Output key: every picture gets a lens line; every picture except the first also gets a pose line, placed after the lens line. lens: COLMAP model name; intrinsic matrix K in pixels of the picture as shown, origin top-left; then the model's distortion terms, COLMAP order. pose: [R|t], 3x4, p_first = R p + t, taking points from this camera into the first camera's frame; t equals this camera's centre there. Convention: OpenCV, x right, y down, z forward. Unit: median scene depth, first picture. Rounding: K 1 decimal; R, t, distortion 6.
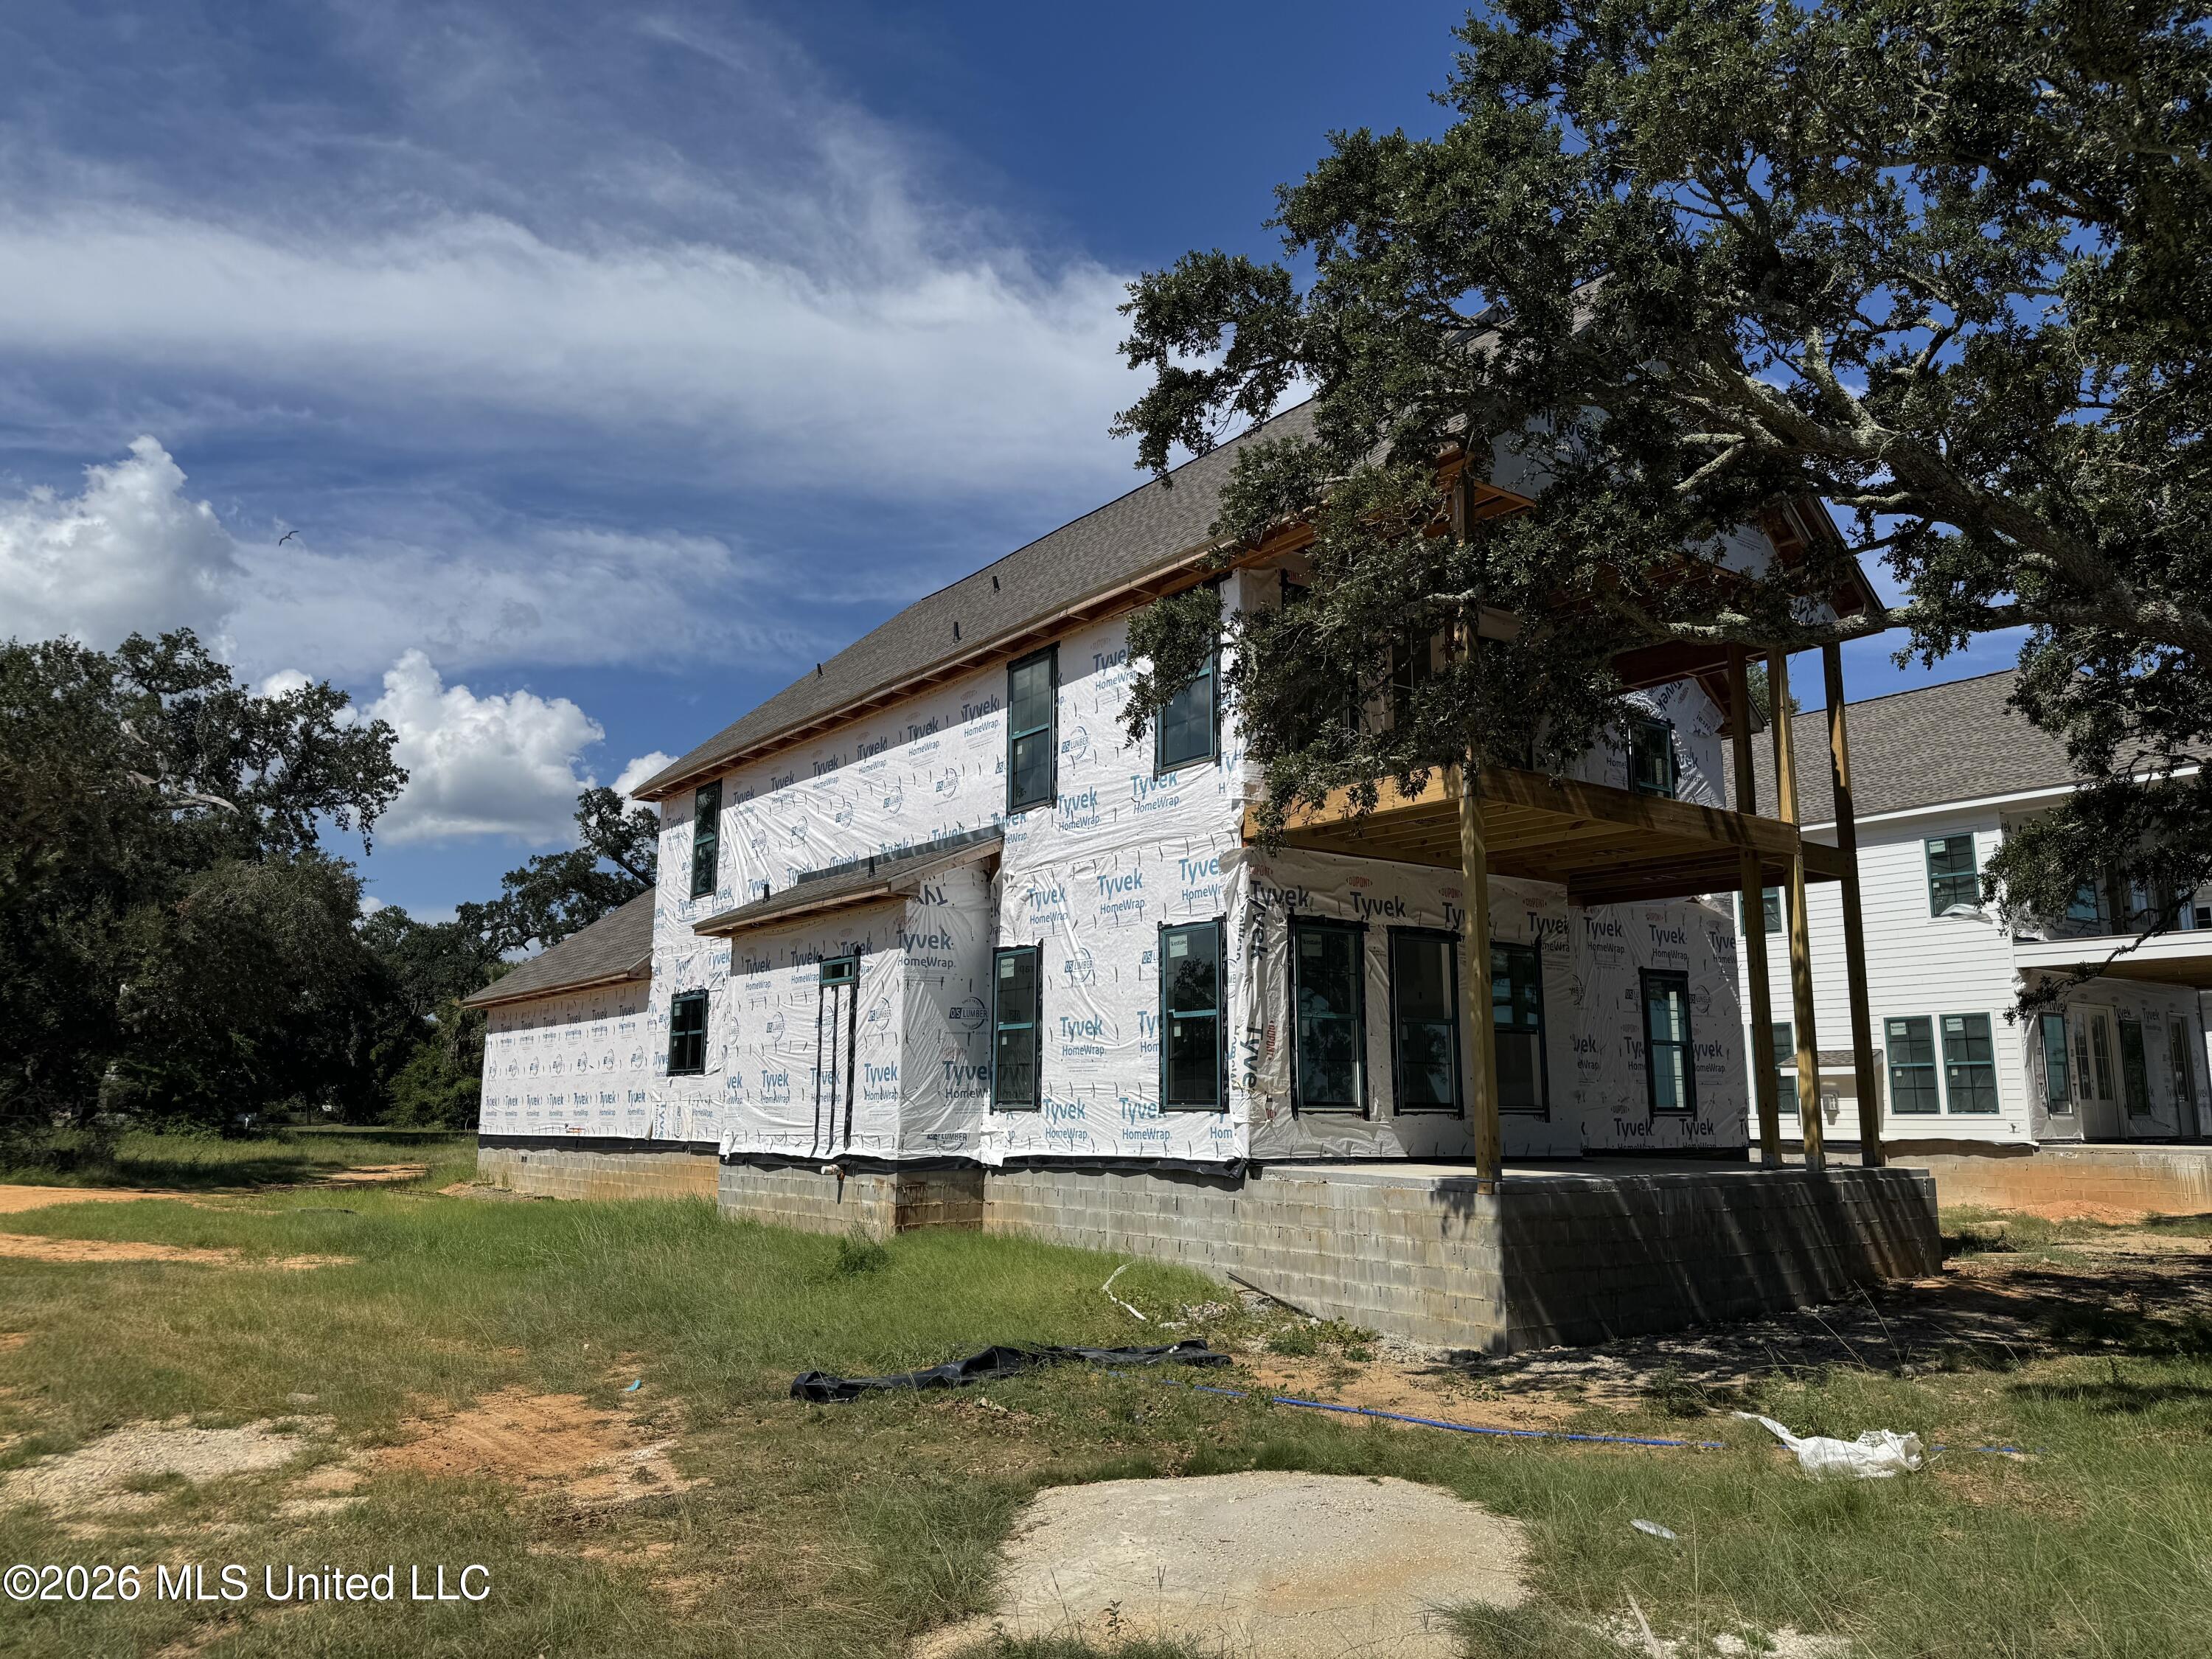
lens RADIAL K [[1556.7, 0, 1106.0], [0, 1556.7, 829.5], [0, 0, 1]] dist [0.081334, -0.084242]
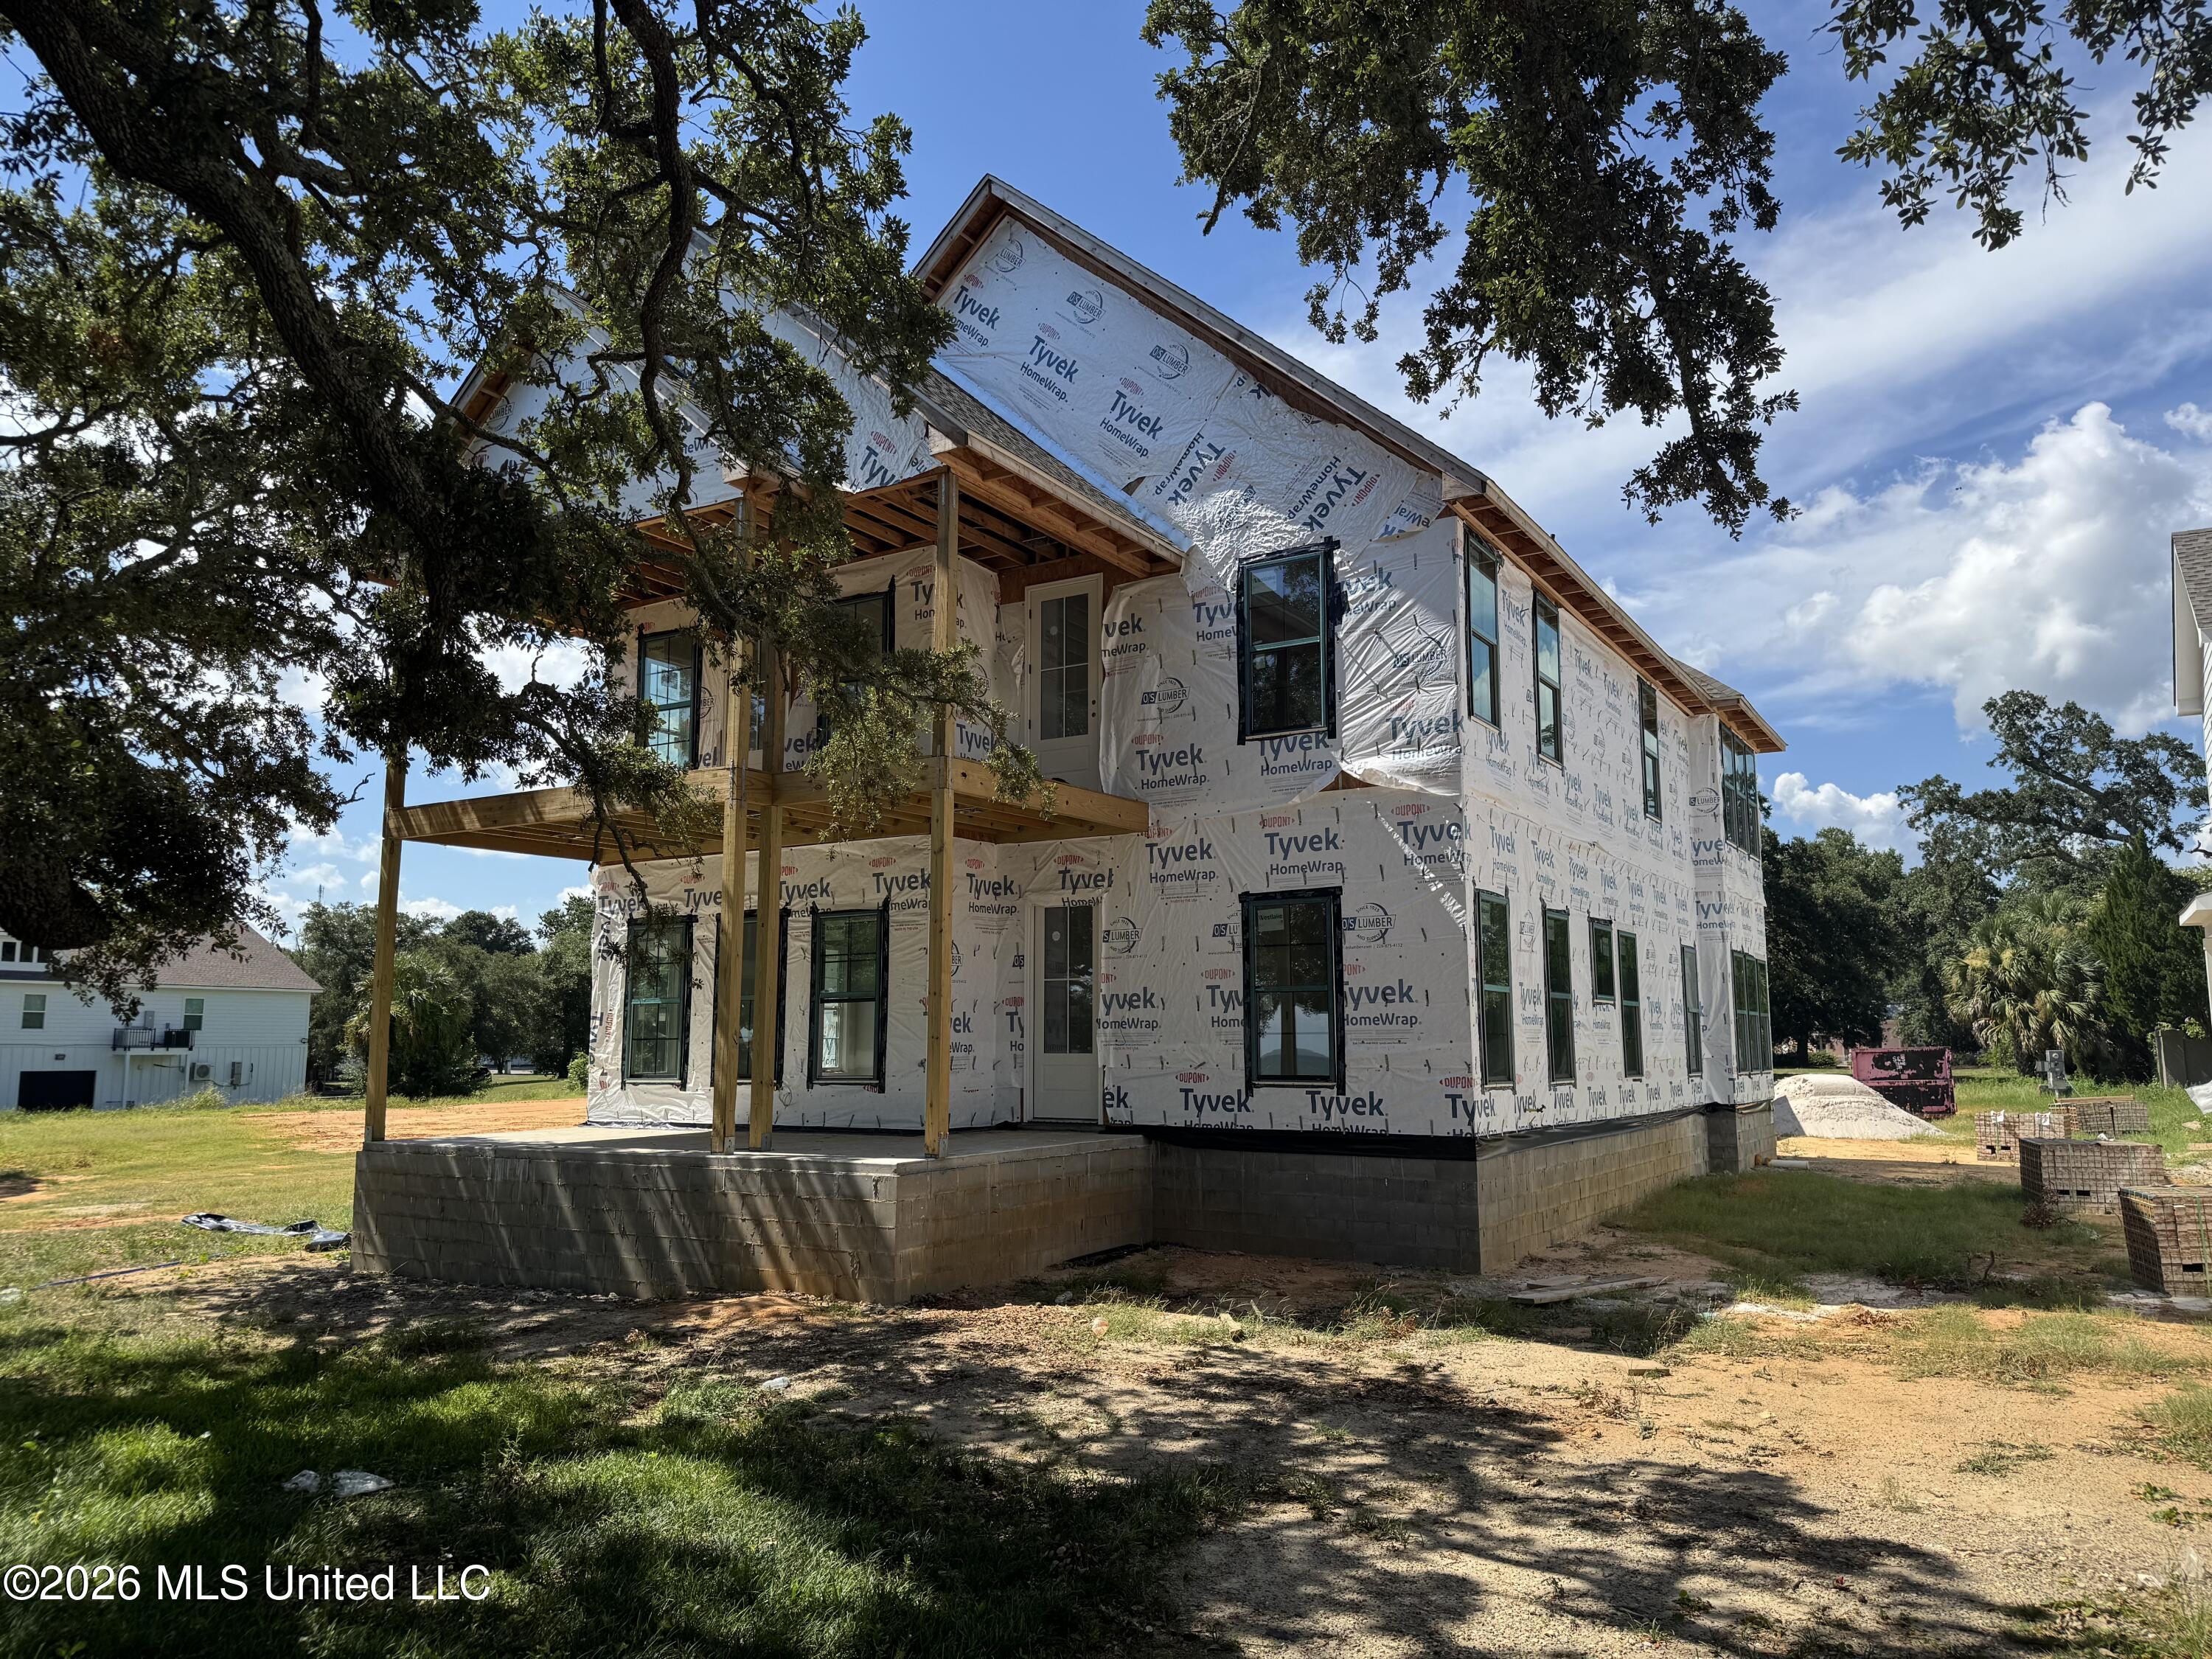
lens RADIAL K [[1556.7, 0, 1106.0], [0, 1556.7, 829.5], [0, 0, 1]] dist [0.081334, -0.084242]
pose [[0.369677, -0.135846, -0.919176, 1.189354], [0.169042, 0.982578, -0.077230, 0.122695], [0.913654, -0.126829, 0.386200, 0.760530]]
